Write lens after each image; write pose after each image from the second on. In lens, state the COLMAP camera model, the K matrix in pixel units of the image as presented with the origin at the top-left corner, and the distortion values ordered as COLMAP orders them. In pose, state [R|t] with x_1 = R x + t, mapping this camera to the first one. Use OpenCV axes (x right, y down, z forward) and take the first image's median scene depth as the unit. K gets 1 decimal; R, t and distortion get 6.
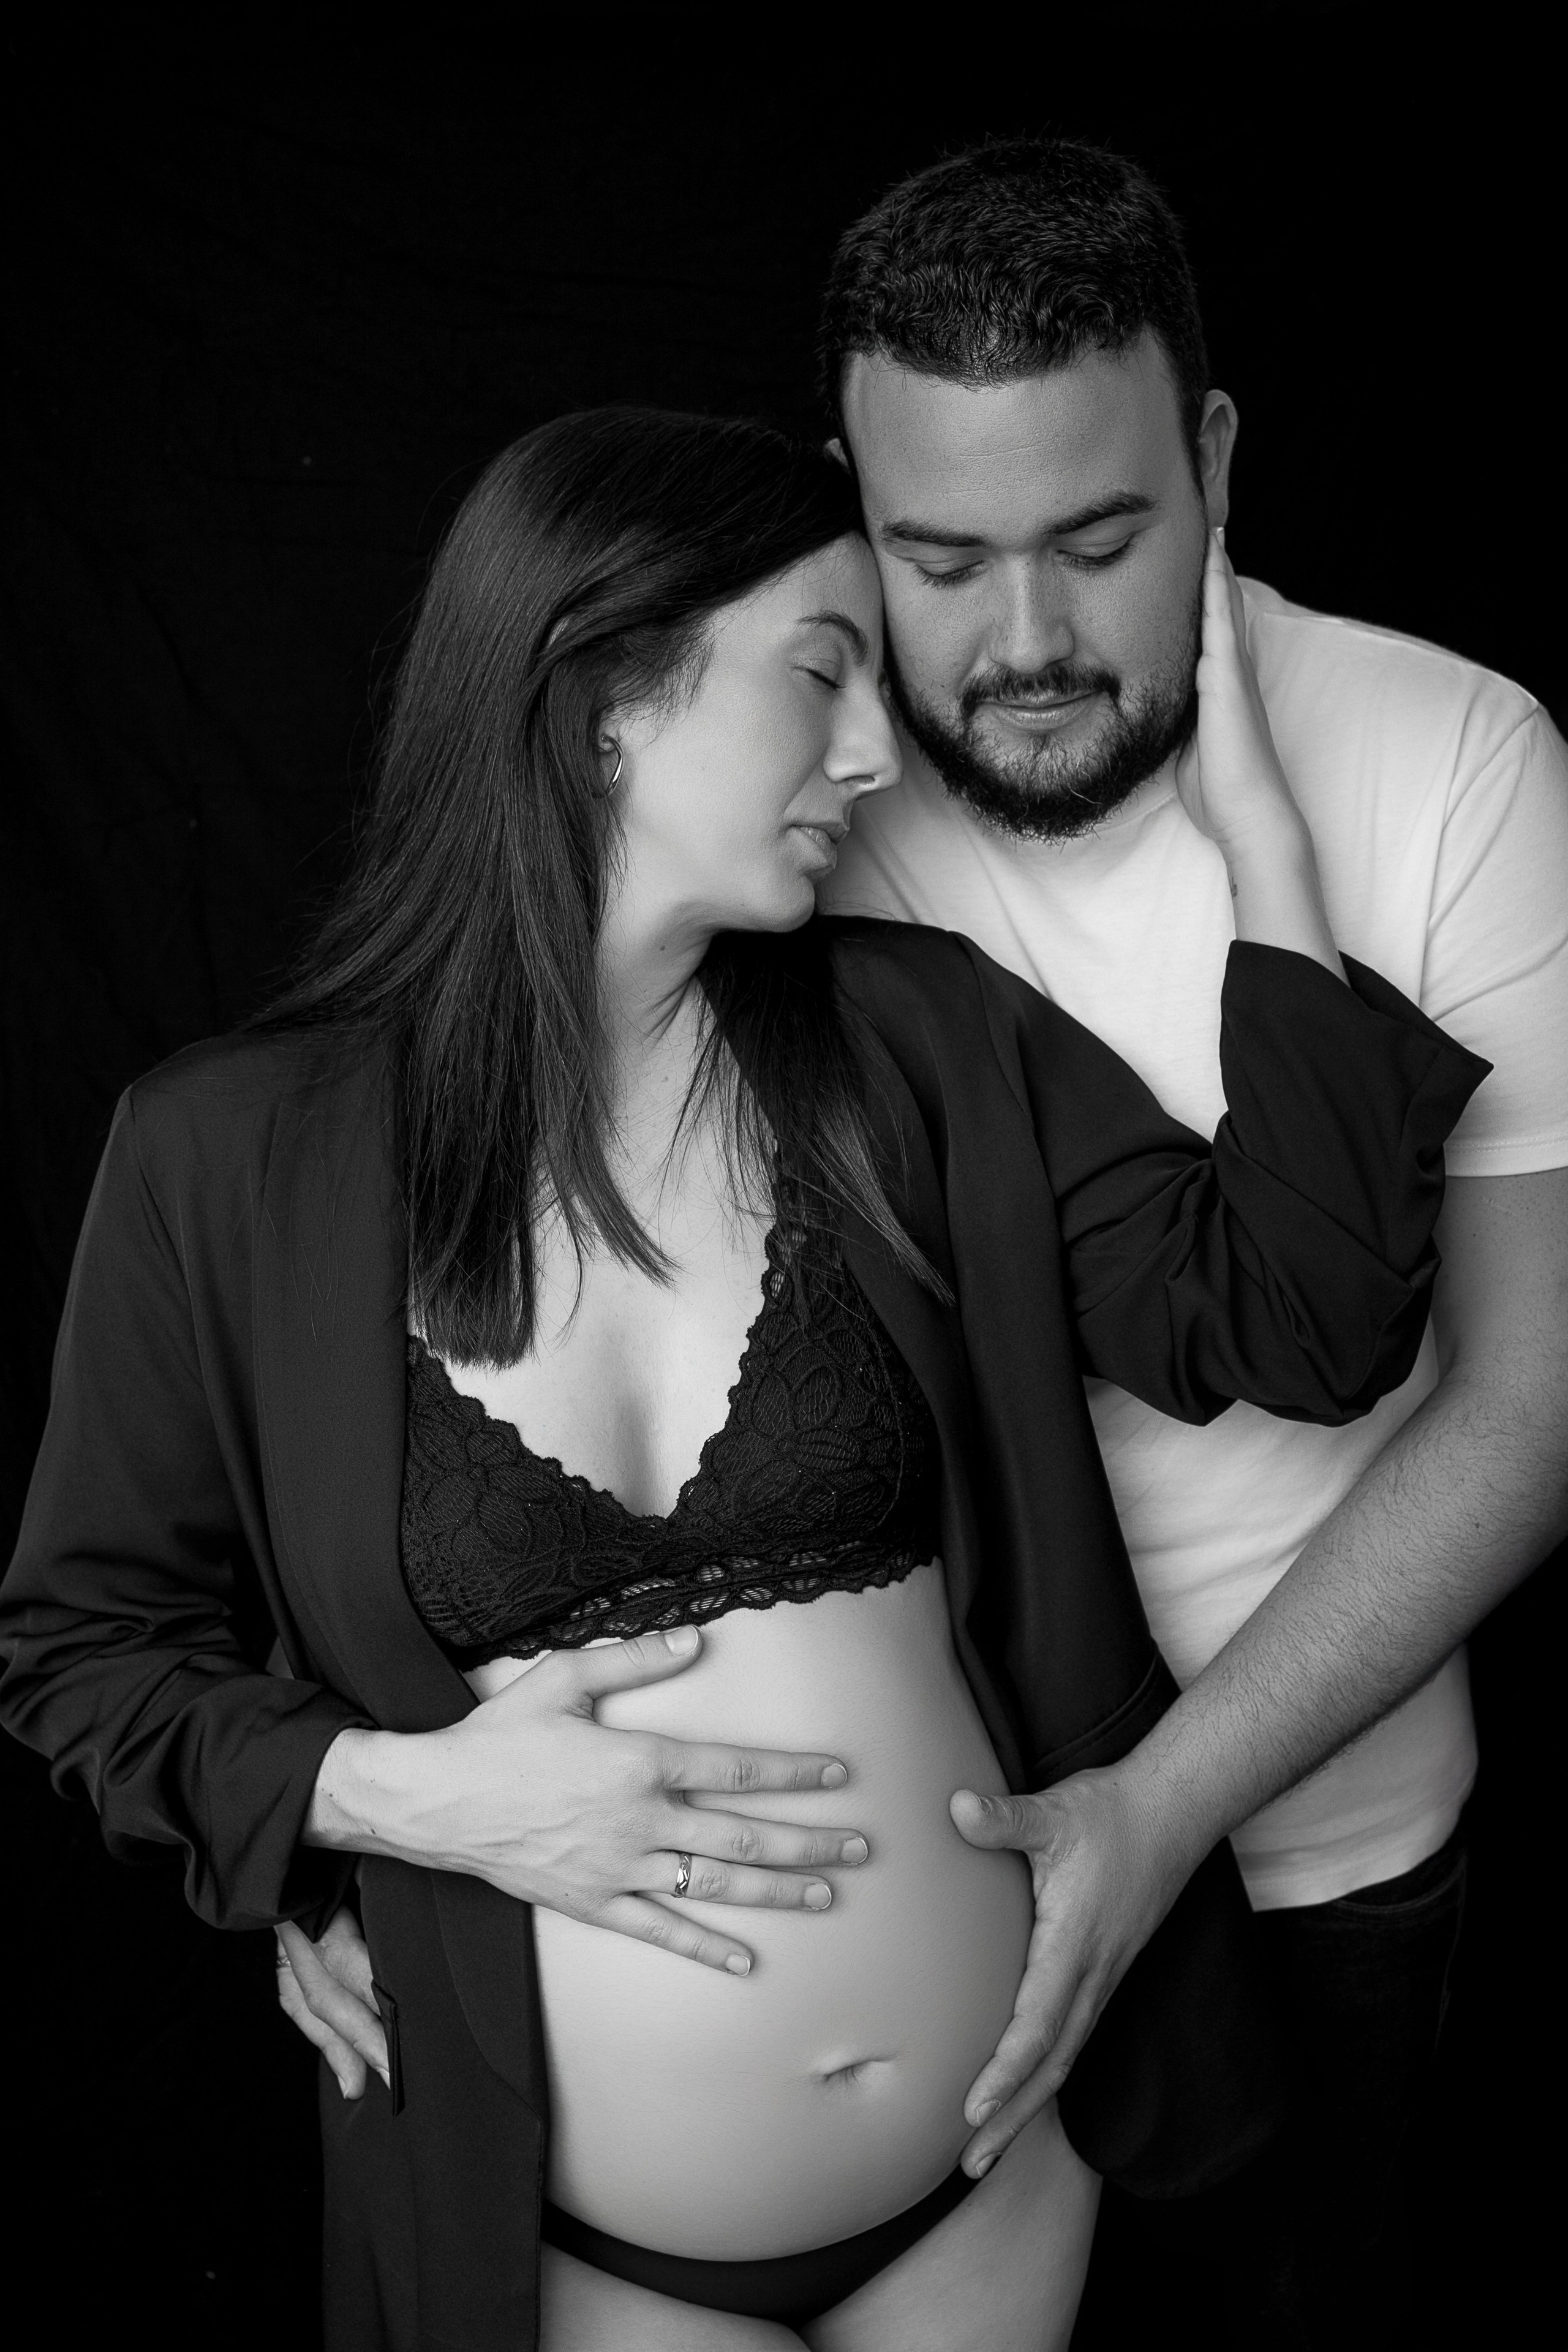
lens RADIAL K [[2302.9, 0, 830.8], [0, 2302.9, 1165.3], [0, 0, 1]] dist [-0.116620, 0.001069]
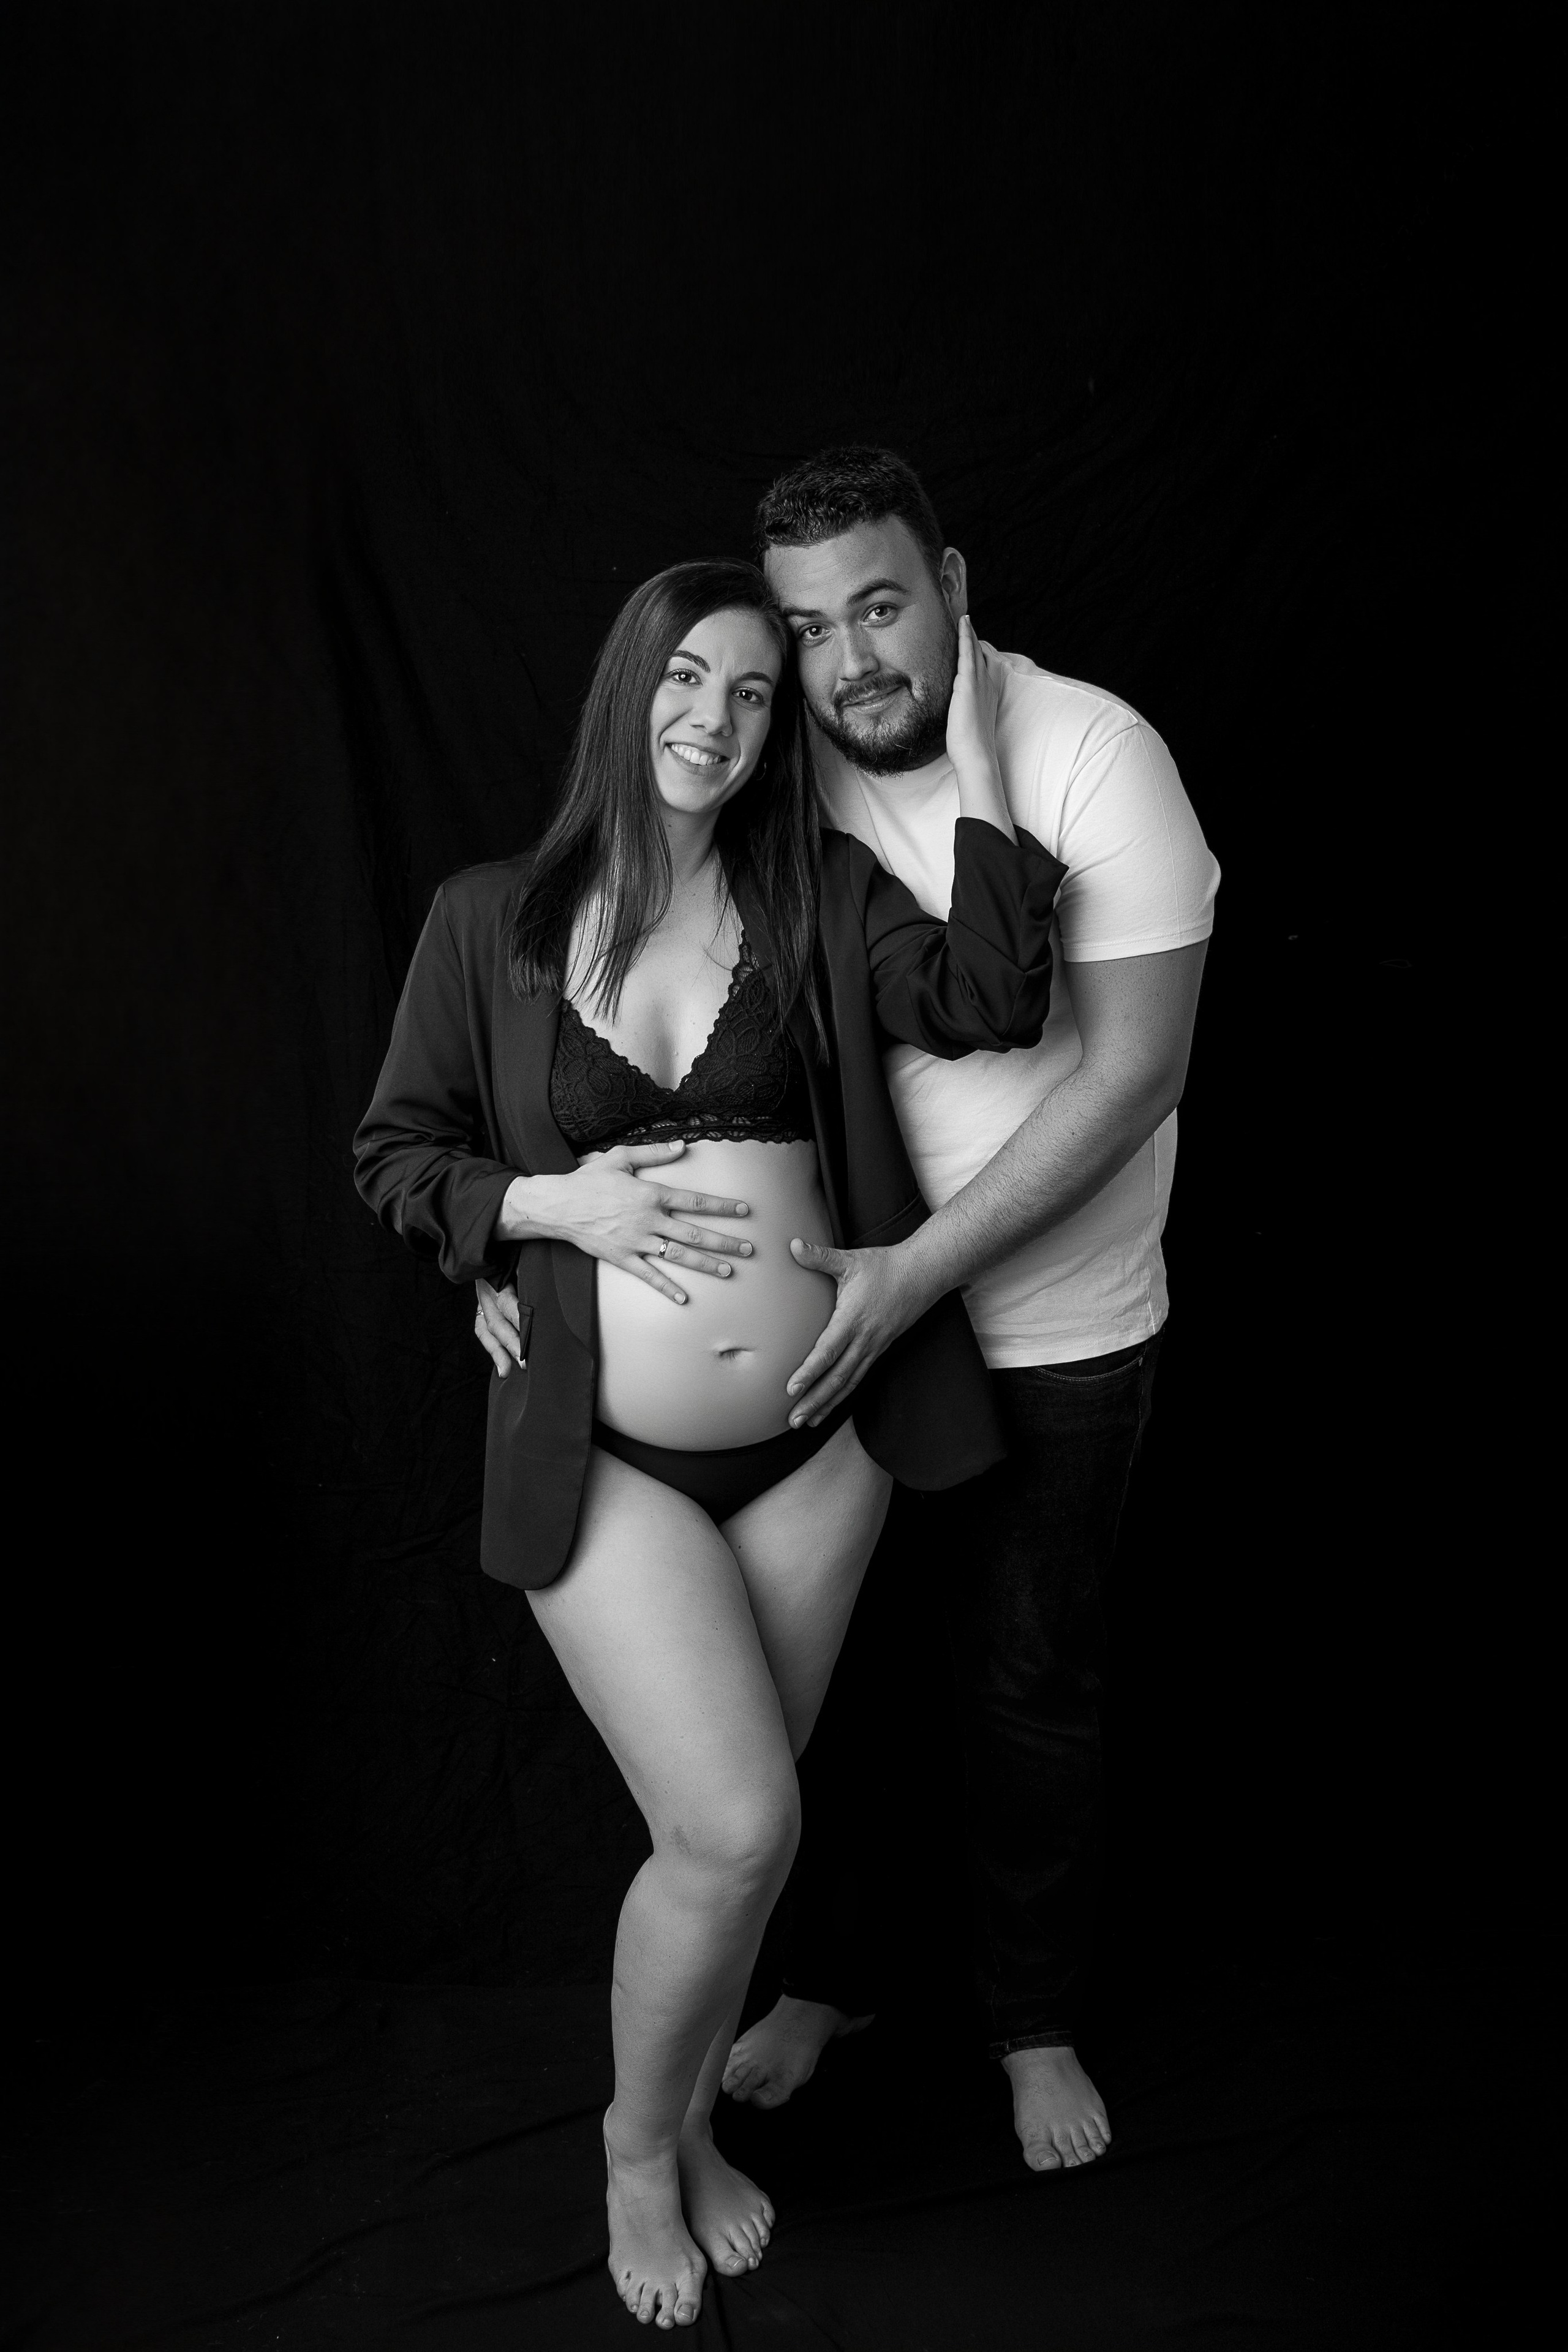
lens RADIAL K [[2270.6, 0, 784.0], [0, 2270.6, 1176.0], [0, 0, 1]] dist [-0.042311, -0.006620]
pose [[0.991242, 0.080545, -0.104654, 0.254001], [-0.079225, 0.996717, 0.016713, 0.182964], [0.105656, -0.008275, 0.994368, -1.089845]]
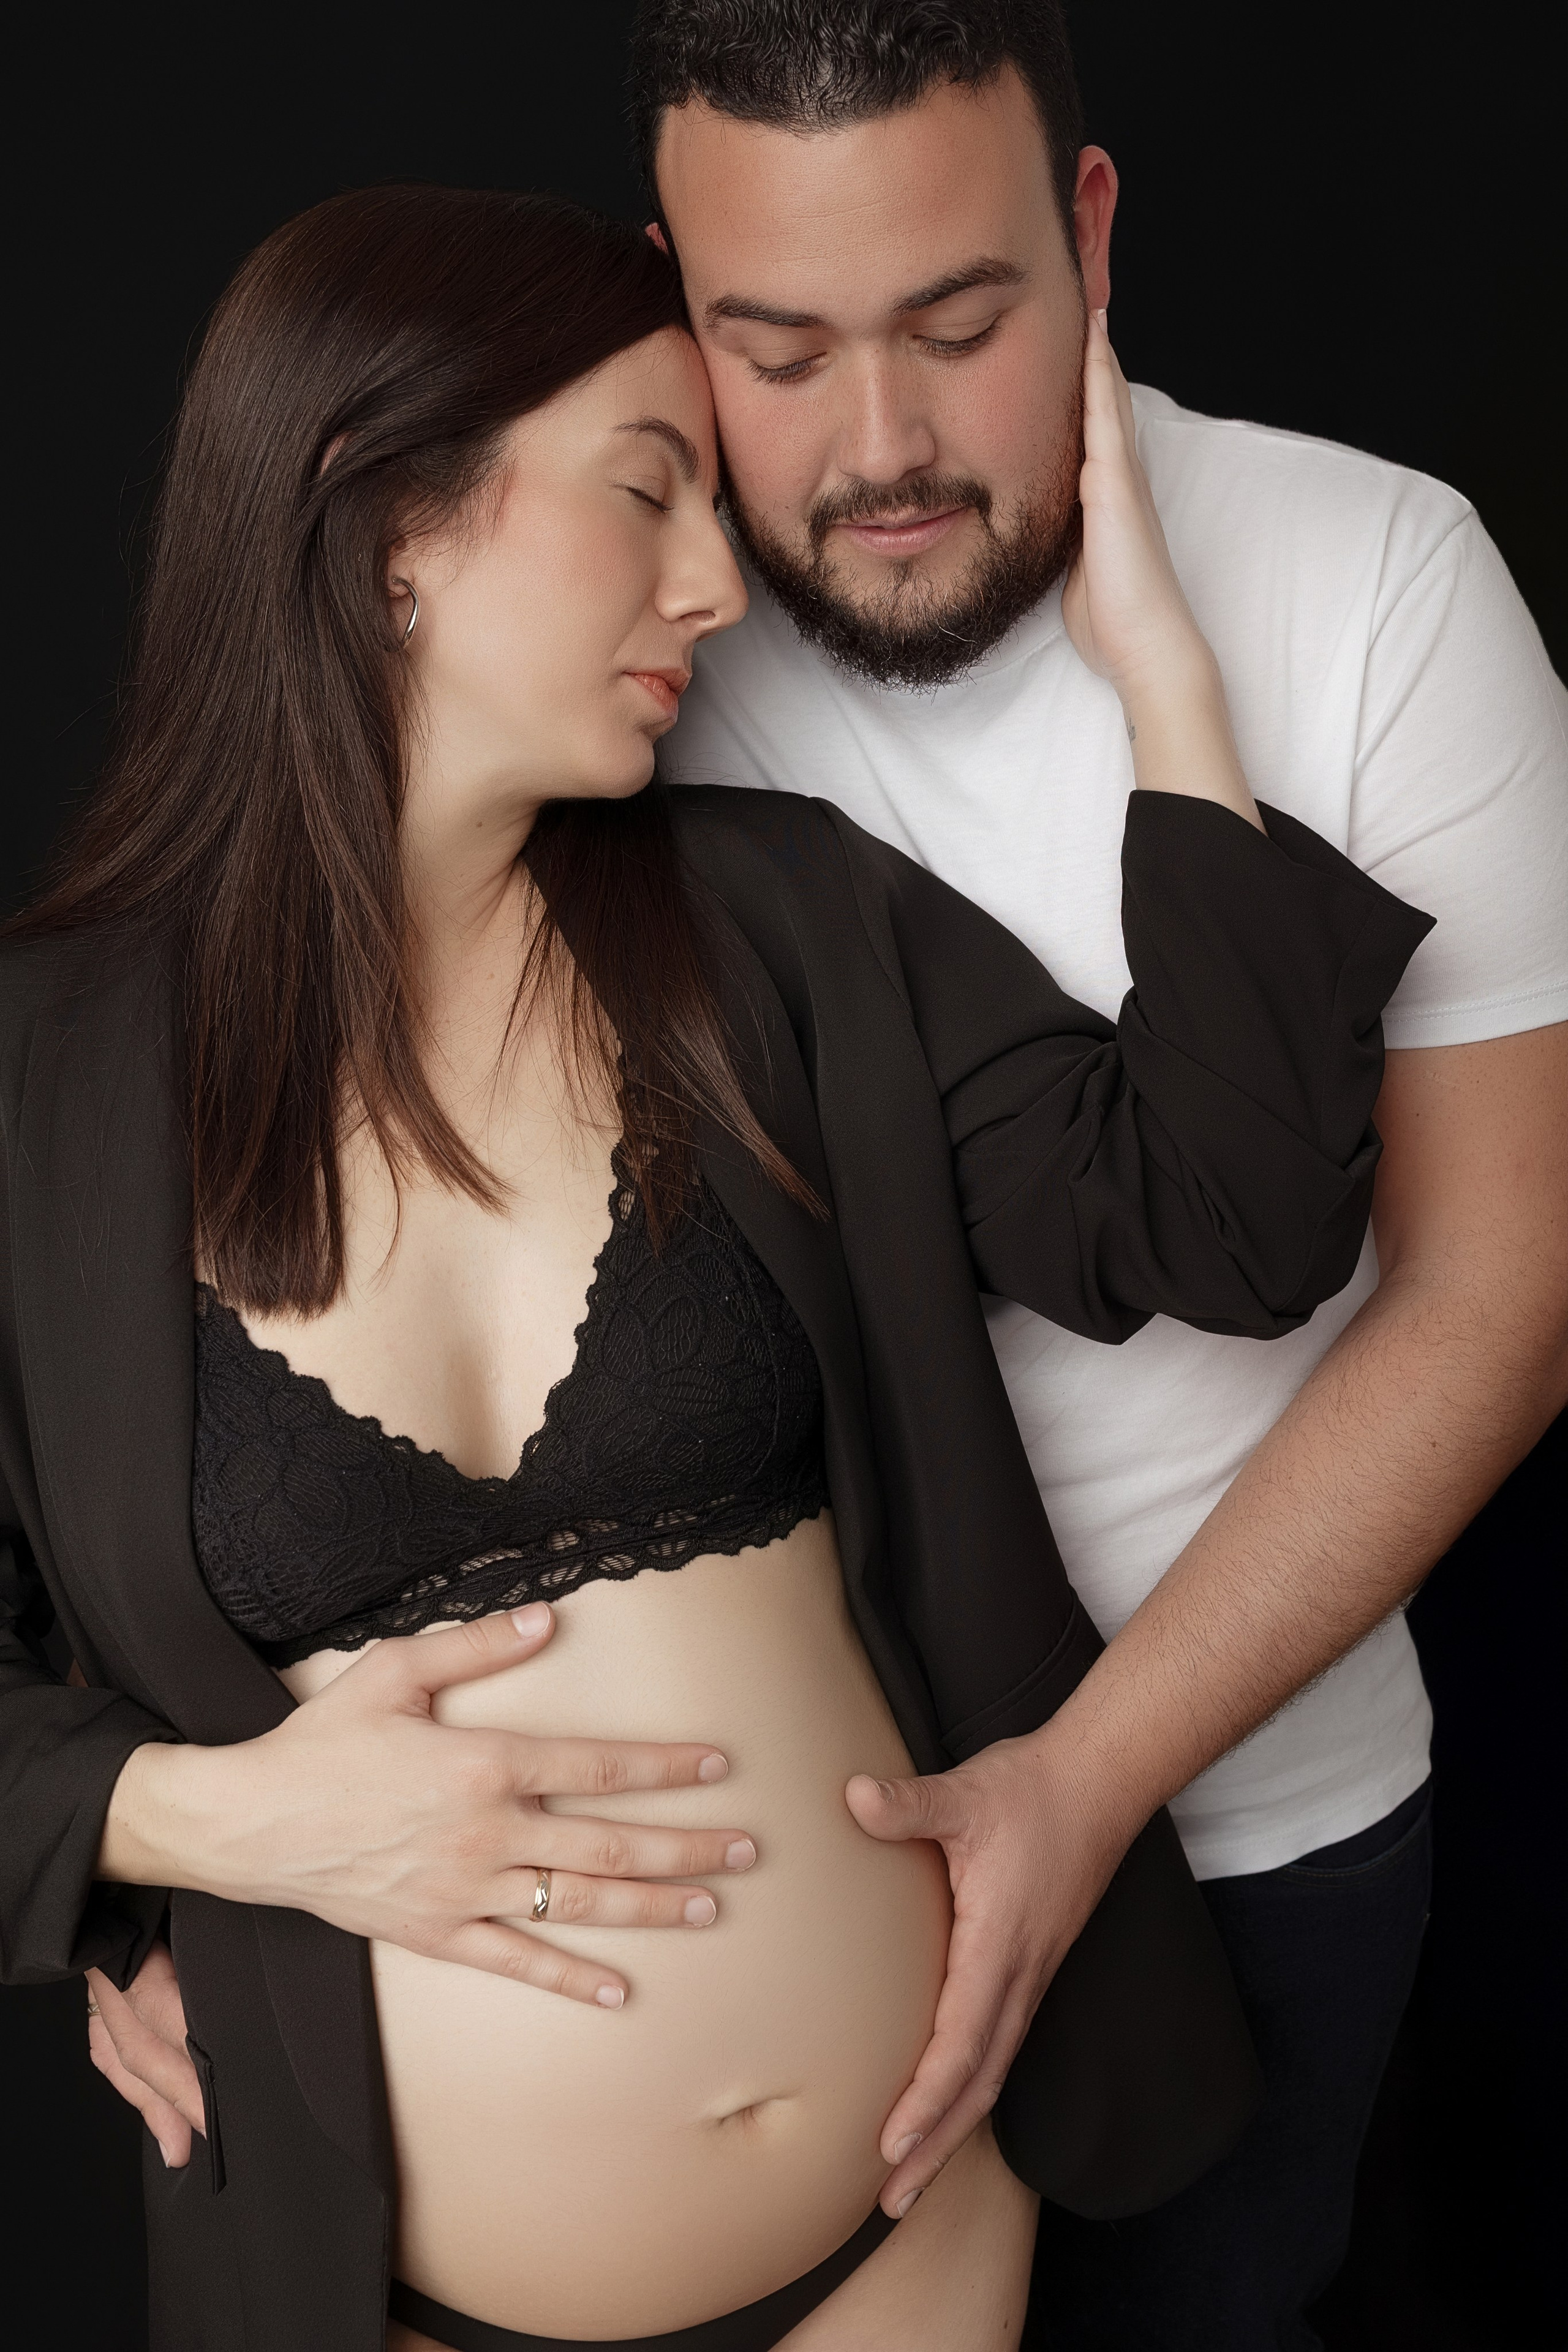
lens RADIAL K [[2270.6, 0, 784.0], [0, 2270.6, 1176.0], [0, 0, 1]] dist [-0.042311, -0.006620]
pose [[0.998749, -0.044272, 0.023243, 0.017302], [0.043478, 0.998488, 0.033640, 0.014551], [-0.024697, -0.032587, 0.999164, 0.141406]]
